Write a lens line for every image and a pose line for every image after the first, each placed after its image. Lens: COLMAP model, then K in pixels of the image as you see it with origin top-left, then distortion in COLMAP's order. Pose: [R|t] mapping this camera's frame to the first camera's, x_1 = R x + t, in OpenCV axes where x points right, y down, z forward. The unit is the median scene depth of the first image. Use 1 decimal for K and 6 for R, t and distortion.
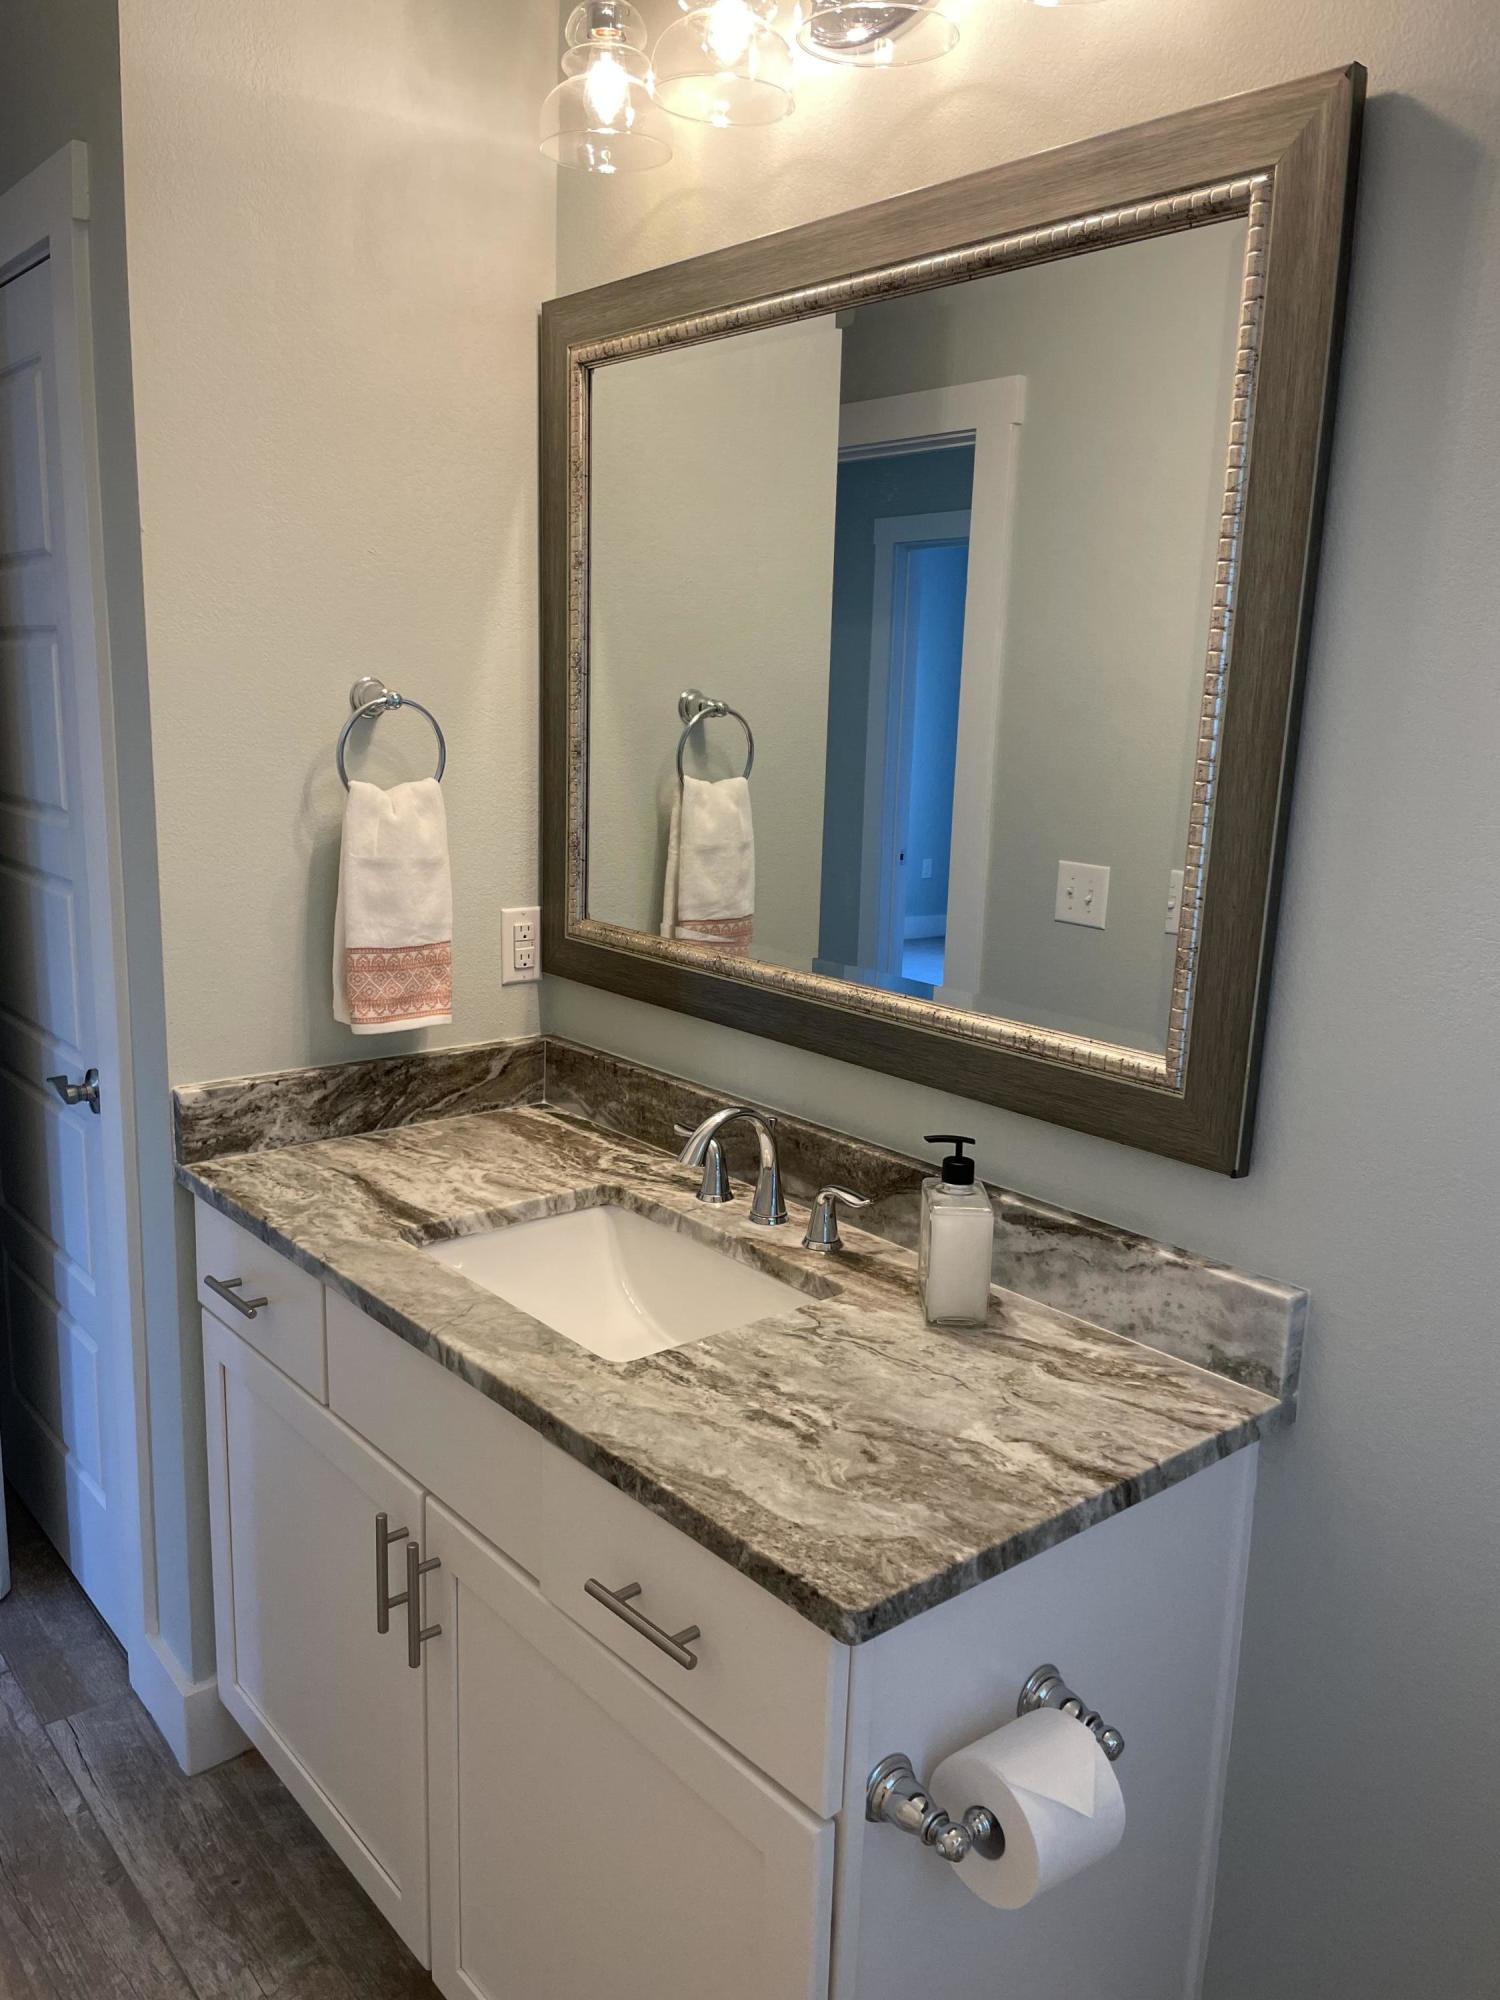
lens RADIAL K [[1545.0, 0, 743.6], [0, 1545.0, 1003.0], [0, 0, 1]] dist [0.051426, -0.046381]
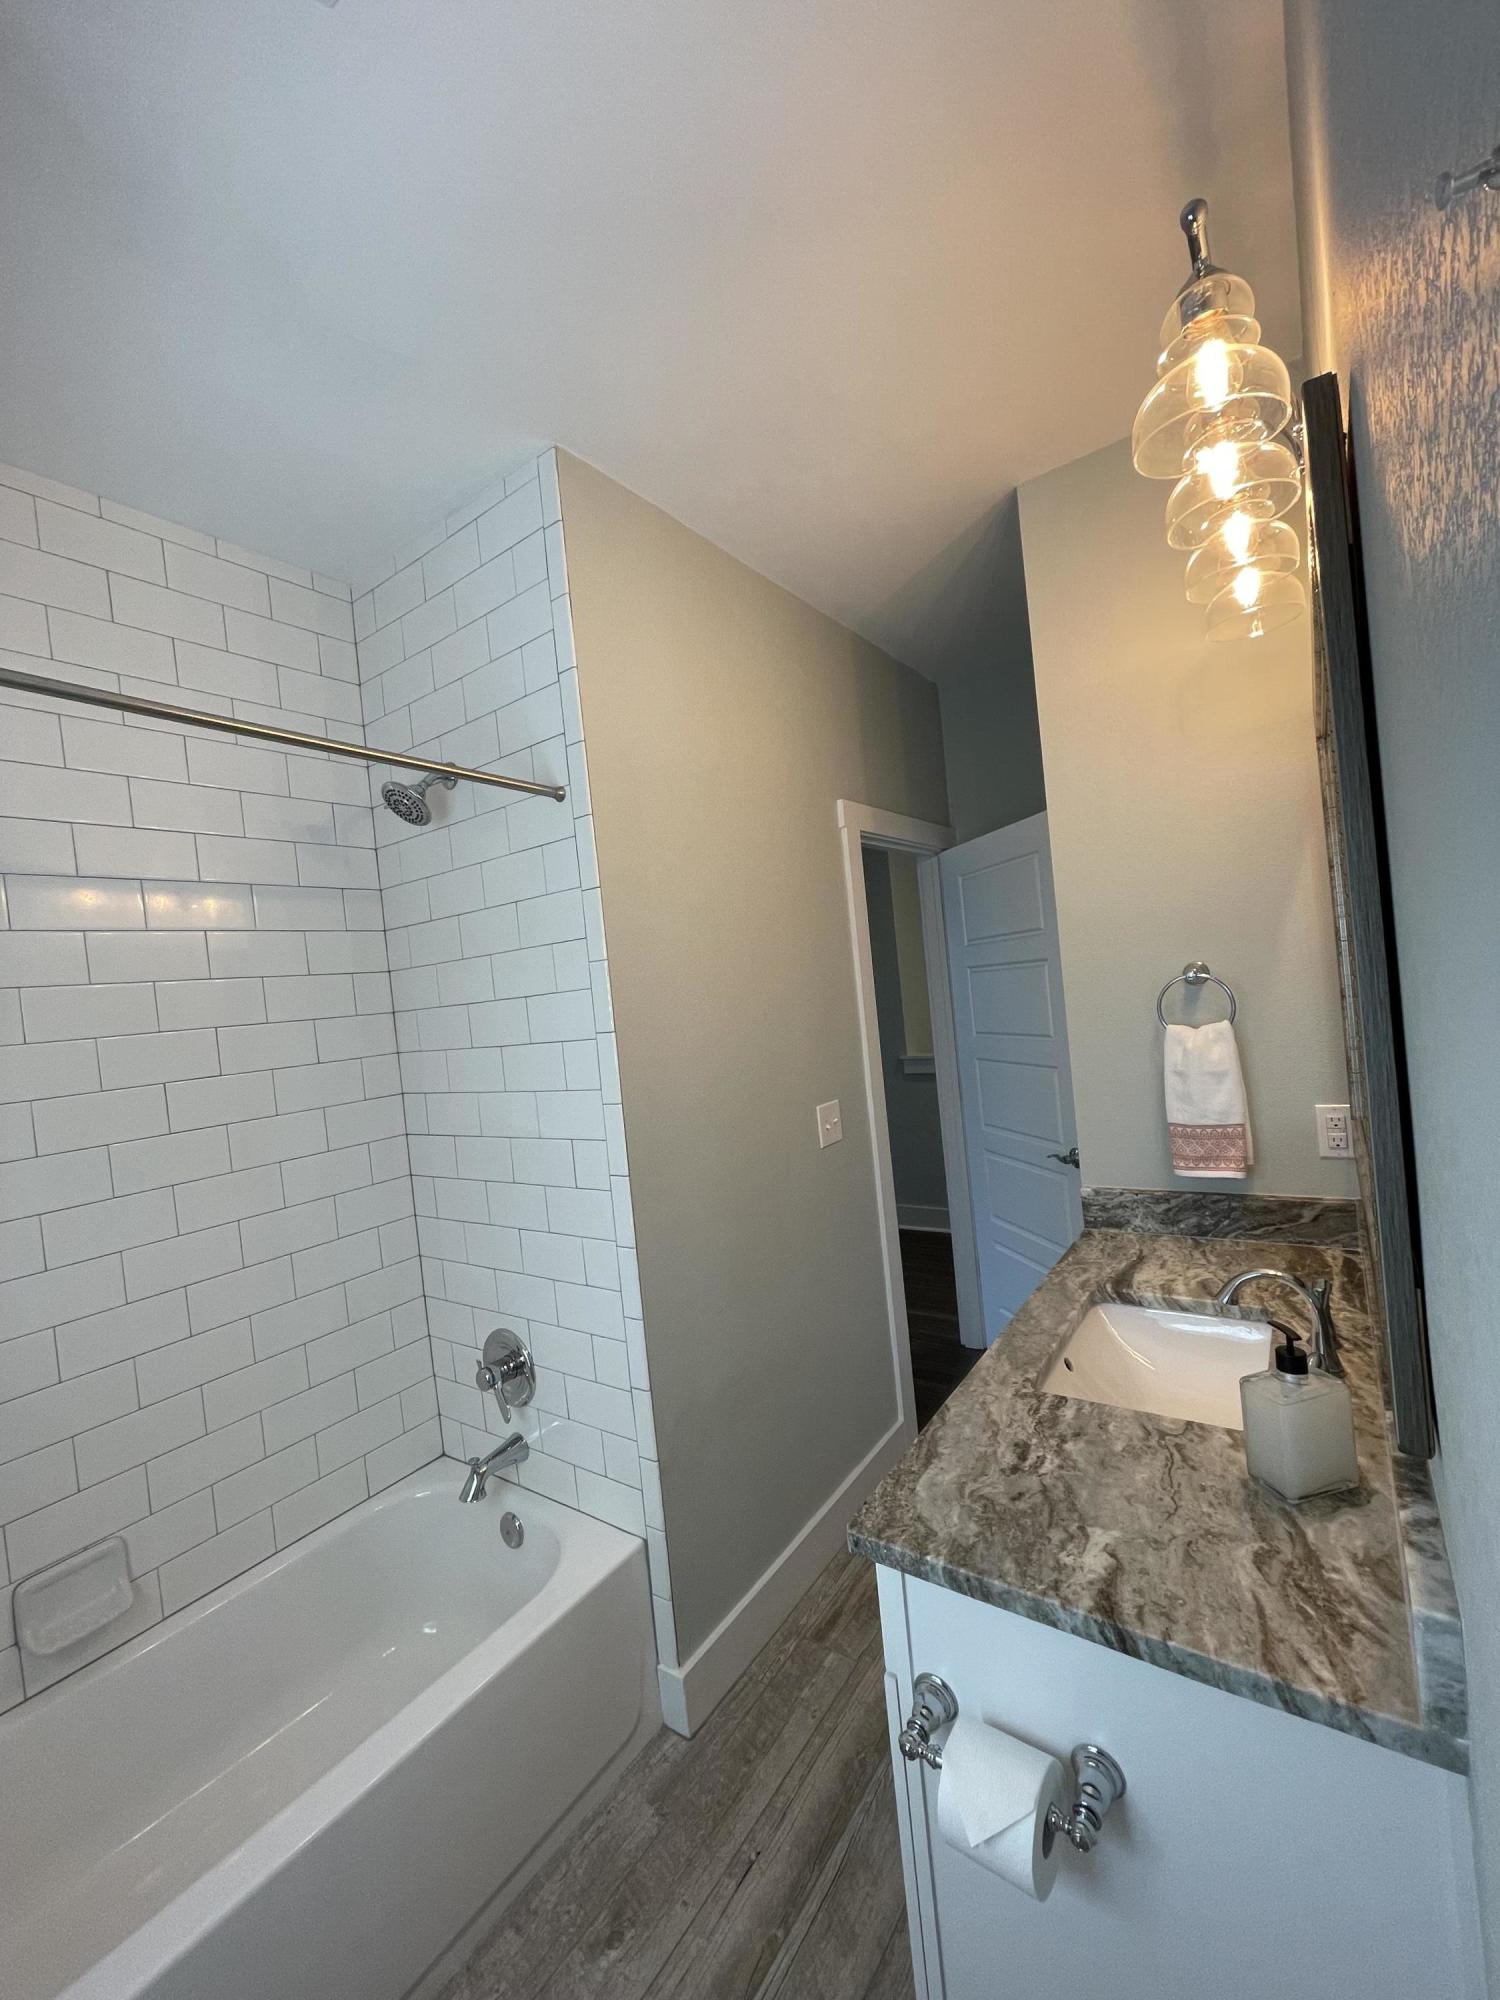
lens RADIAL K [[810.6, 0, 735.5], [0, 810.6, 998.6], [0, 0, 1]] dist [0.000181, 0.000182]
pose [[0.223680, -0.051471, -0.973303, 0.520869], [-0.077835, 0.994472, -0.070478, -0.071836], [0.971550, 0.091521, 0.218438, 0.333184]]
